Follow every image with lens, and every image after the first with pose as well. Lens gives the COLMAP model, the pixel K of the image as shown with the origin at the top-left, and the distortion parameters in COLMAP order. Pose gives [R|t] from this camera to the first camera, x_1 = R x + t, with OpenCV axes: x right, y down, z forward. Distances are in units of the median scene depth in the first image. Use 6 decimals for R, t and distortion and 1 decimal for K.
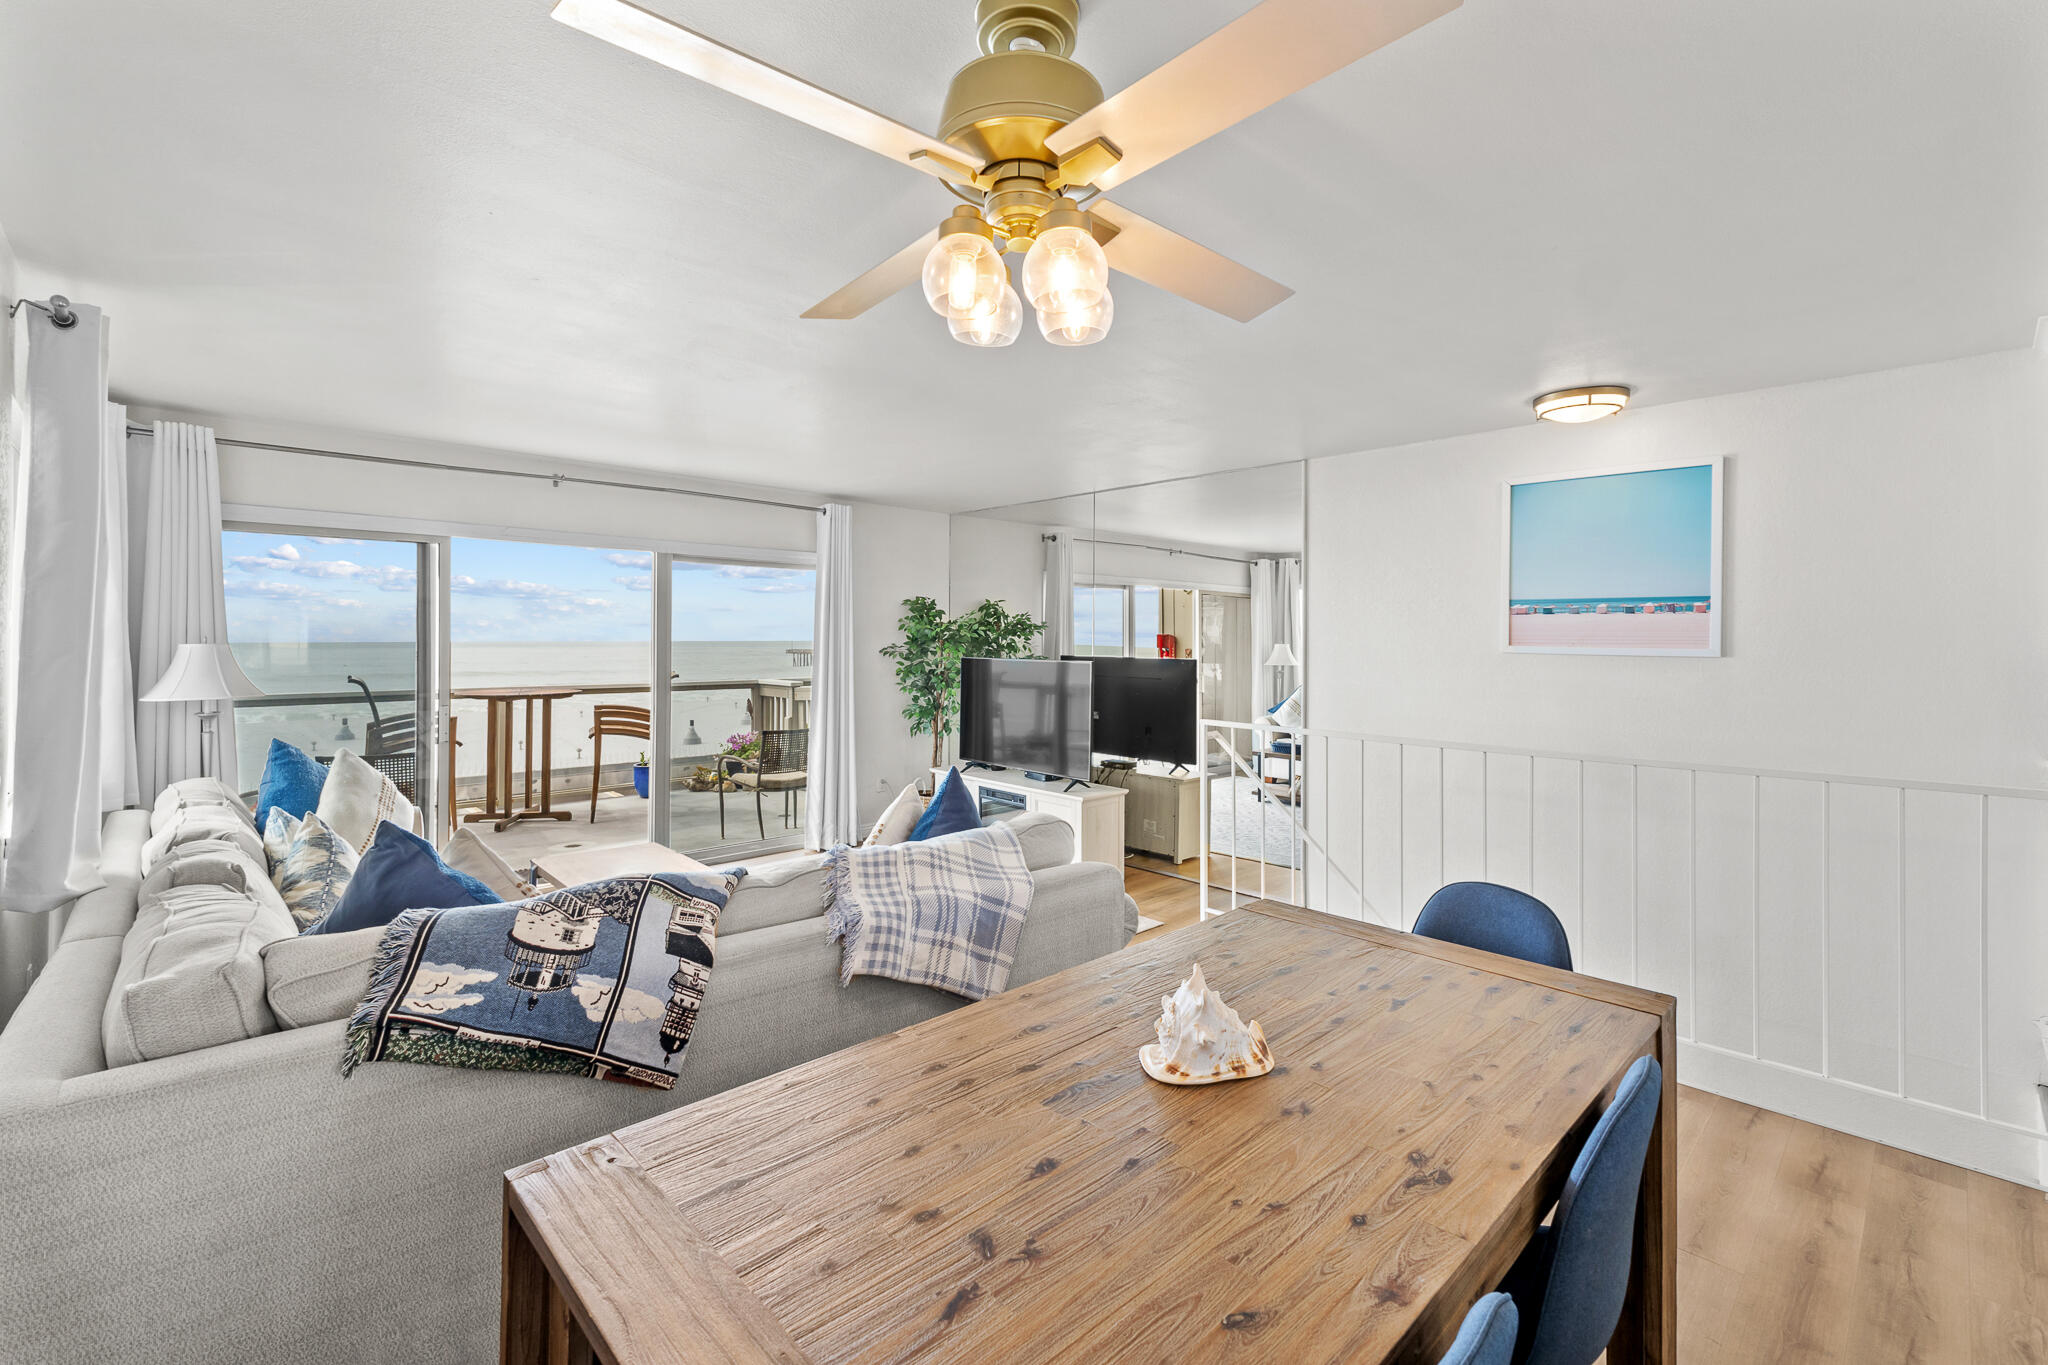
lens RADIAL K [[890.0, 0, 1024.8], [0, 890.0, 631.5], [0, 0, 1]] dist [0.002464, 0.000402]
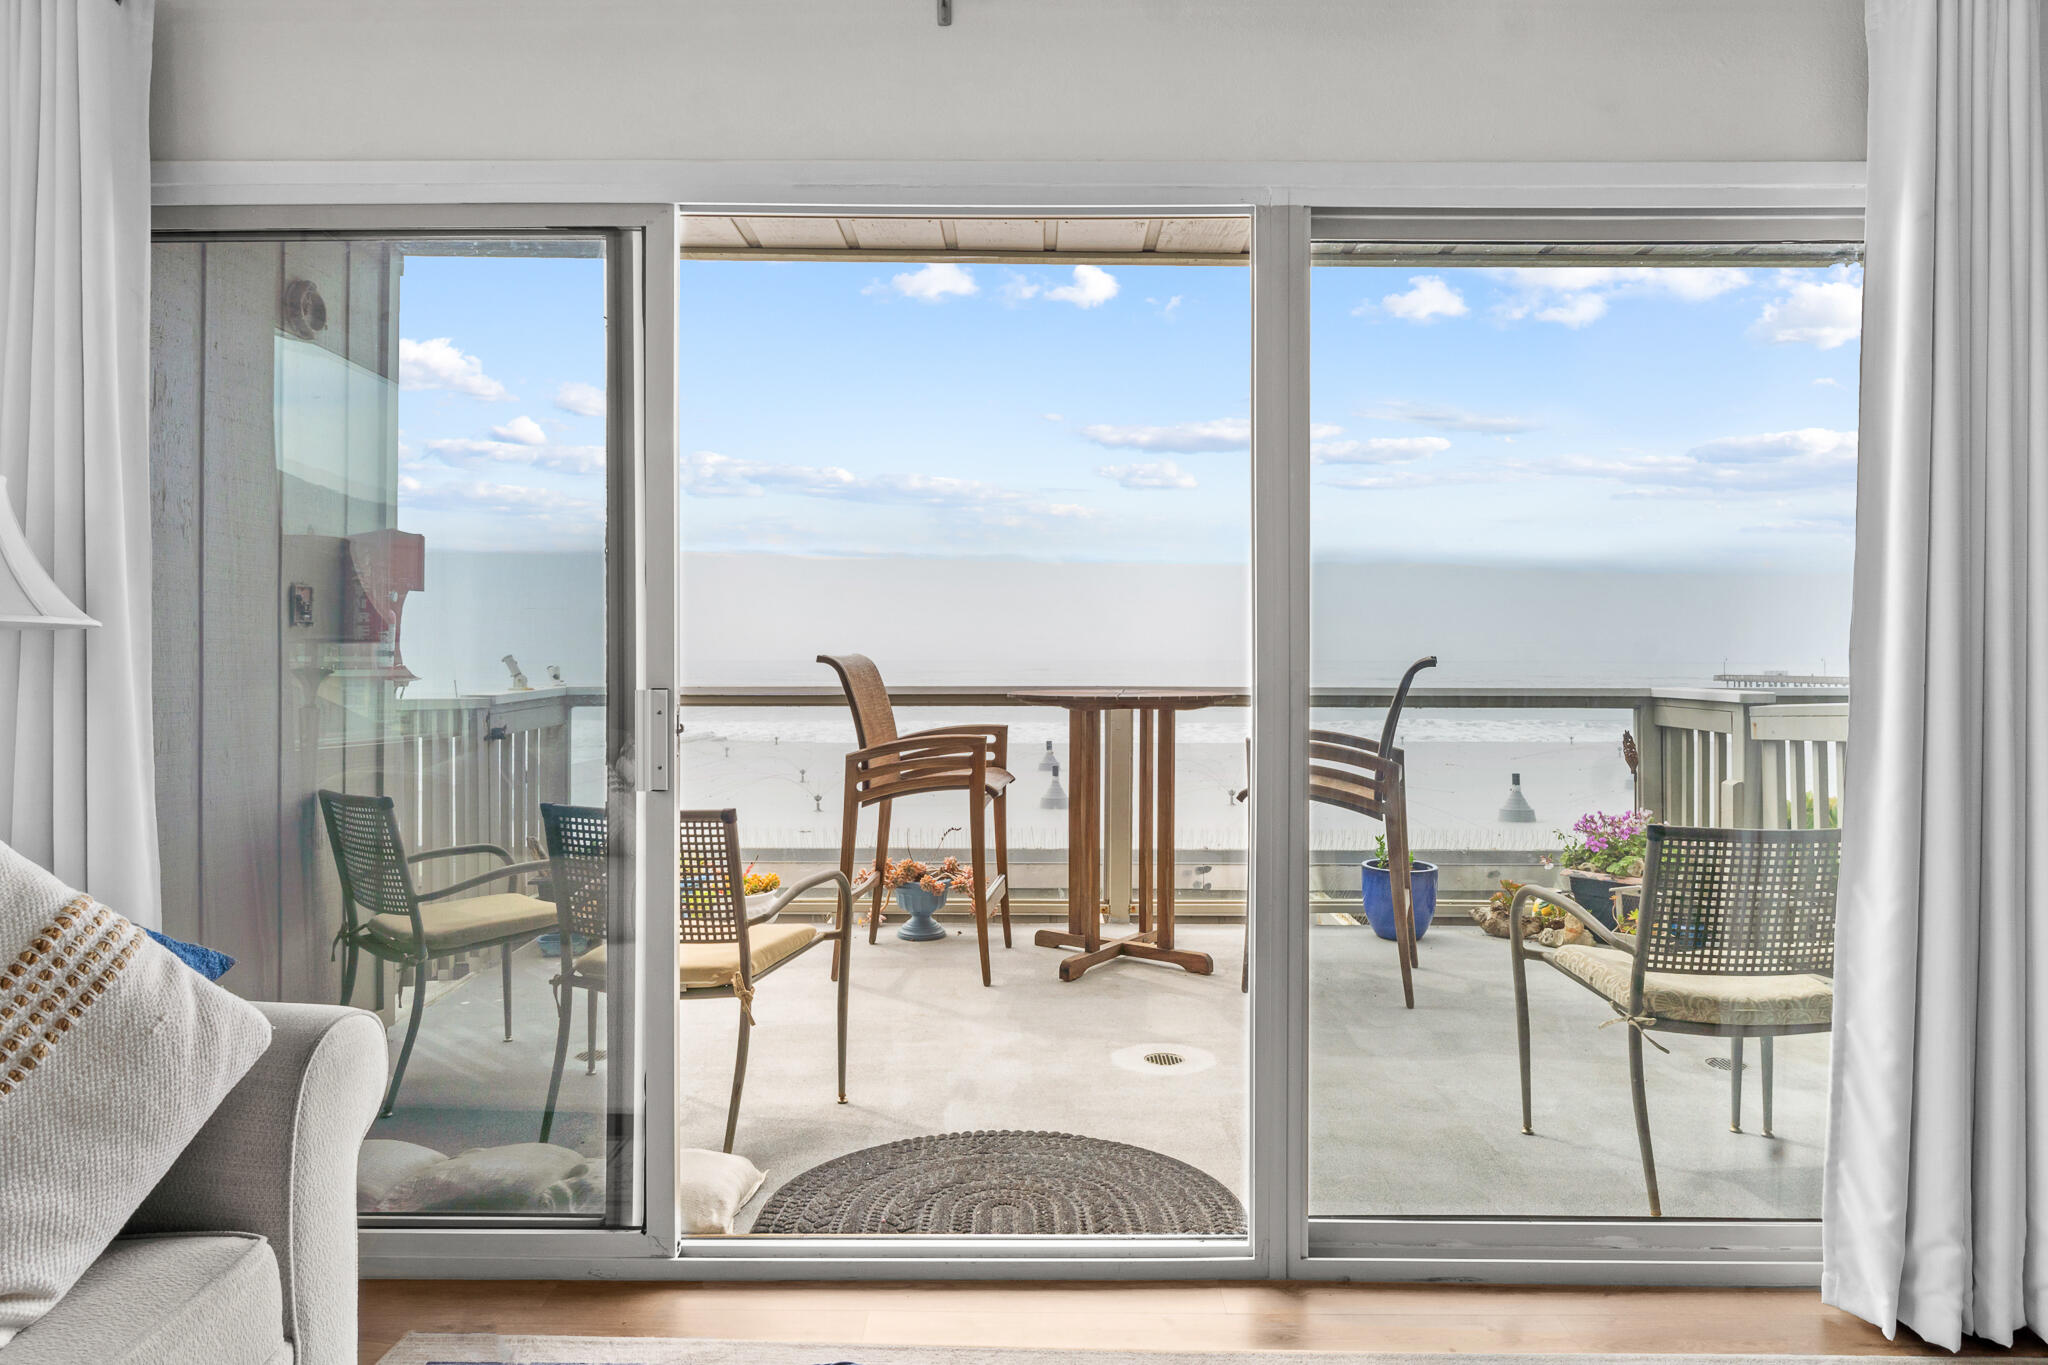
lens RADIAL K [[1213.3, 0, 1027.1], [0, 1213.3, 651.7], [0, 0, 1]] dist [-0.000673, -0.000677]
pose [[0.712878, -0.007126, -0.701252, -0.183950], [0.008192, 0.999965, -0.001834, 0.061061], [0.701240, -0.004437, 0.712911, 0.657597]]
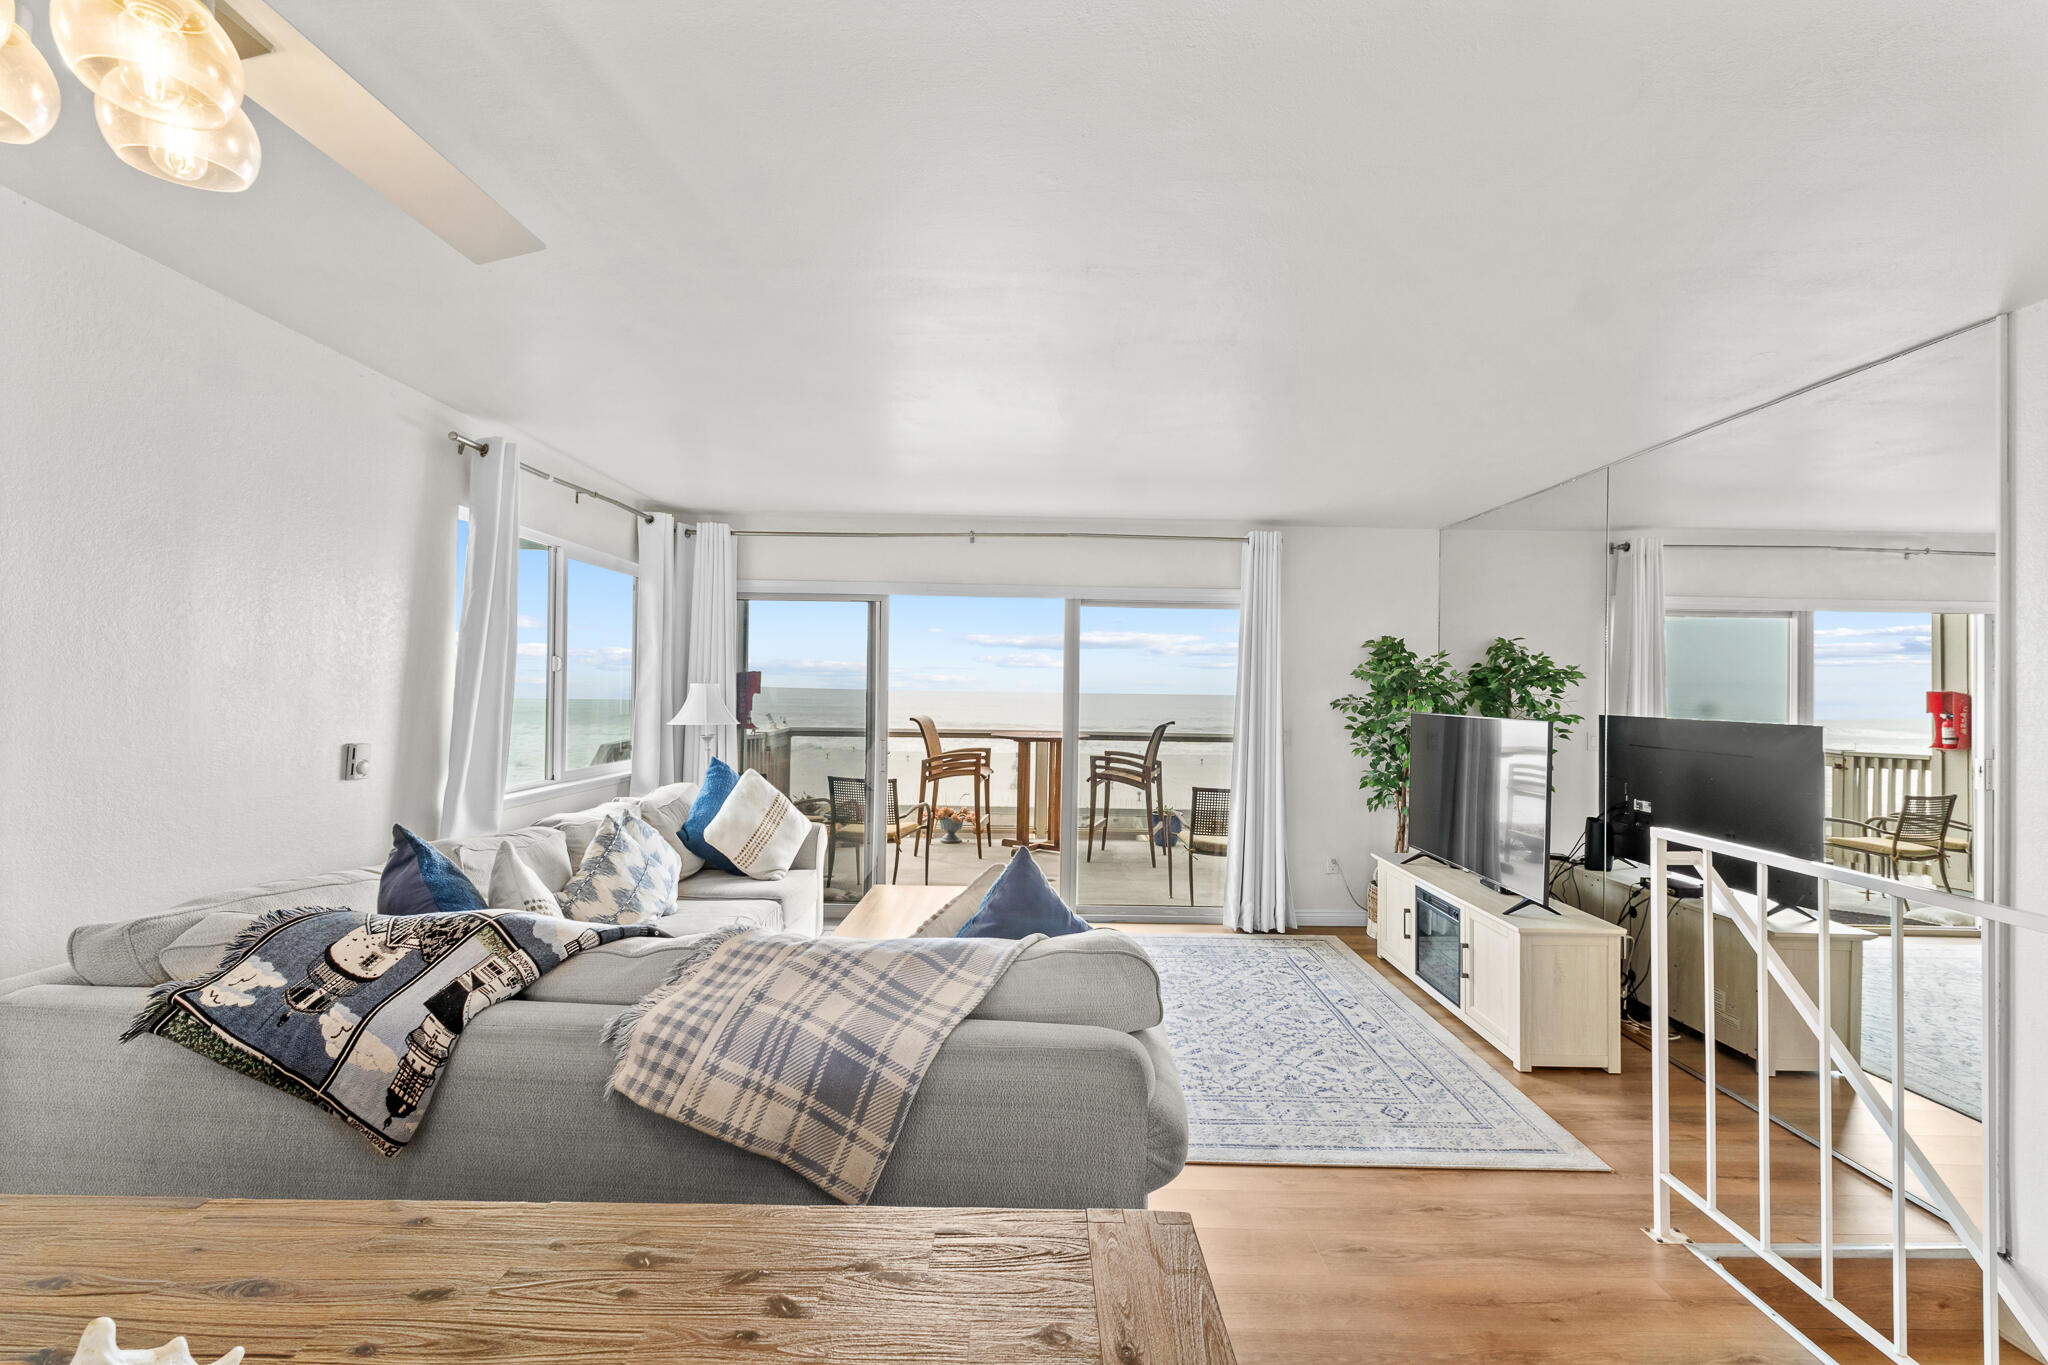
lens RADIAL K [[869.5, 0, 1028.1], [0, 869.5, 674.7], [0, 0, 1]] dist [0.003447, 0.000521]
pose [[0.726570, -0.005096, -0.687073, 0.228300], [-0.006452, 0.999878, -0.014239, 0.010907], [0.687062, 0.014779, 0.726449, 0.264424]]
